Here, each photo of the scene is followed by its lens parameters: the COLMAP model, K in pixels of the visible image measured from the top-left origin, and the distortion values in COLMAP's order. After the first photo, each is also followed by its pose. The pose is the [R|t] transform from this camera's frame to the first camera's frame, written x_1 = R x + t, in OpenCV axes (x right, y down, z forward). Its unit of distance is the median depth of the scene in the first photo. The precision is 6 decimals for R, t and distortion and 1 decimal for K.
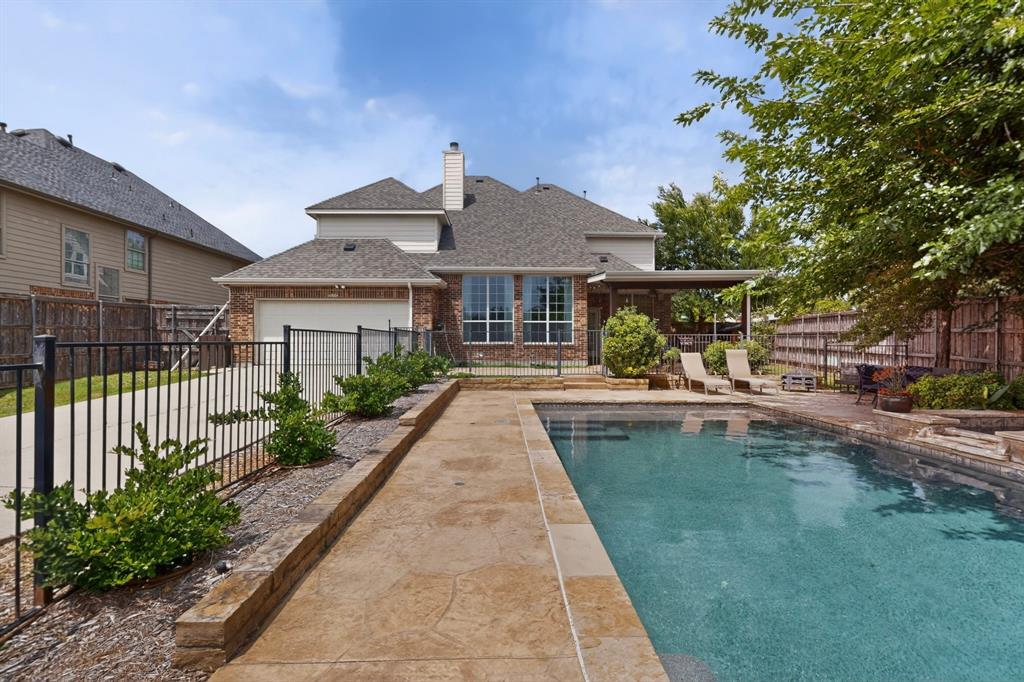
lens RADIAL K [[446.9, 0, 511.4], [0, 446.9, 342.3], [0, 0, 1]] dist [0.001089, -0.000952]
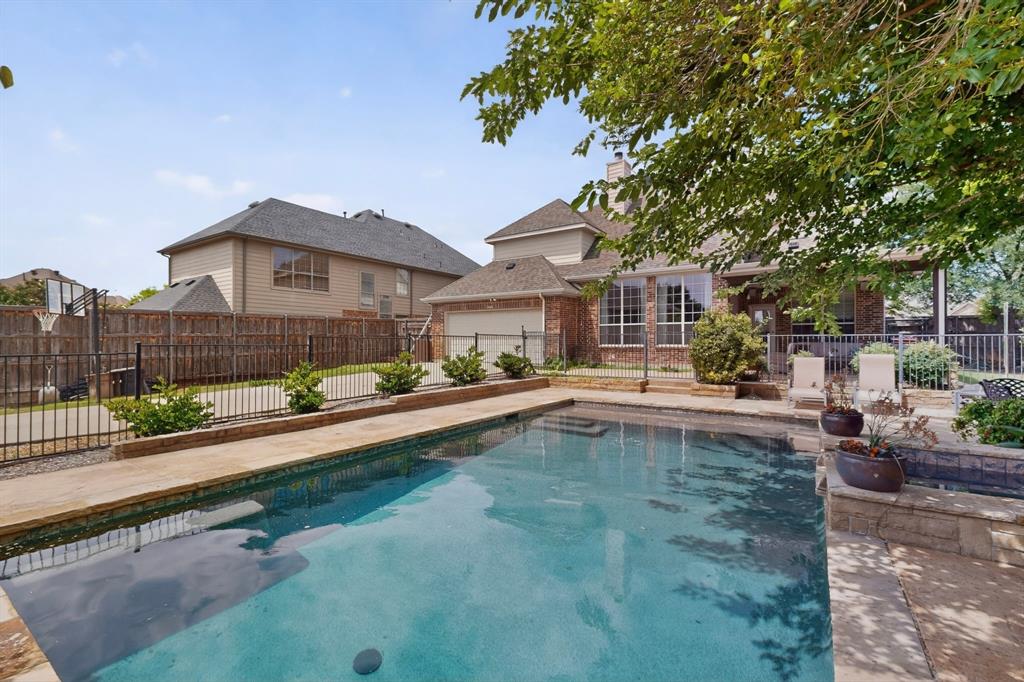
lens RADIAL K [[446.9, 0, 512.2], [0, 446.9, 338.2], [0, 0, 1]] dist [0.001089, -0.000952]
pose [[0.815492, -0.006887, -0.578728, 0.374156], [-0.001986, 0.999890, -0.014697, 0.000823], [0.578765, 0.013135, 0.815388, 0.015756]]
